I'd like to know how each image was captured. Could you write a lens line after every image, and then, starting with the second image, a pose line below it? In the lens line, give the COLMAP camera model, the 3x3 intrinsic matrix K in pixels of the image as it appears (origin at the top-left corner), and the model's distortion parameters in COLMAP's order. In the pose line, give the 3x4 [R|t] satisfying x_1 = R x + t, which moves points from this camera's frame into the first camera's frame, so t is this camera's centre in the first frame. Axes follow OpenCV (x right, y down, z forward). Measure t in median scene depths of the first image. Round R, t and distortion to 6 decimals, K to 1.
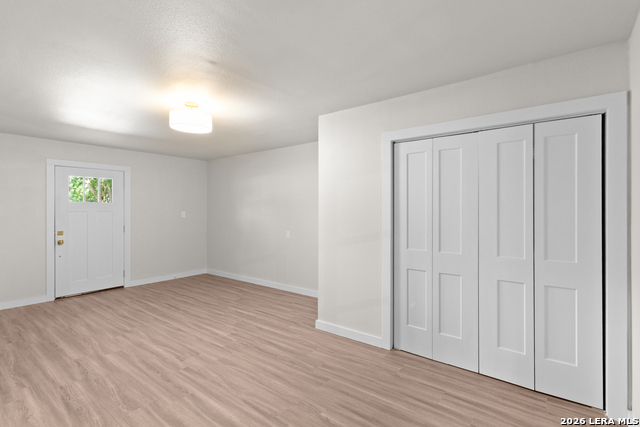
lens RADIAL K [[297.7, 0, 322.4], [0, 297.7, 207.0], [0, 0, 1]] dist [0.004937, -0.000092]
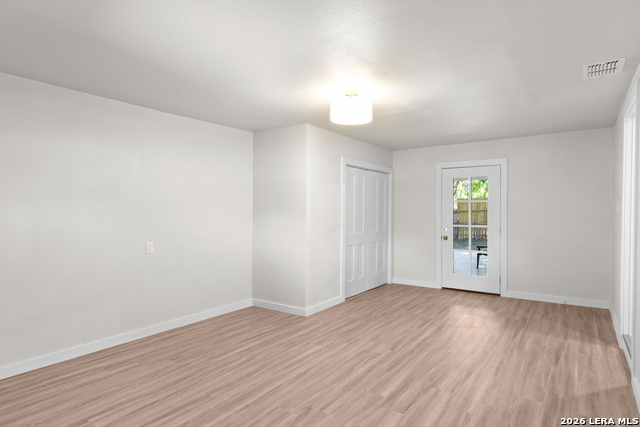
lens RADIAL K [[374.1, 0, 321.7], [0, 374.1, 215.5], [0, 0, 1]] dist [-0.000974, 0.000219]
pose [[-0.047694, -0.012679, 0.998782, -1.495856], [-0.012589, 0.999848, 0.012092, 0.017366], [-0.998783, -0.011997, -0.047846, 1.082956]]
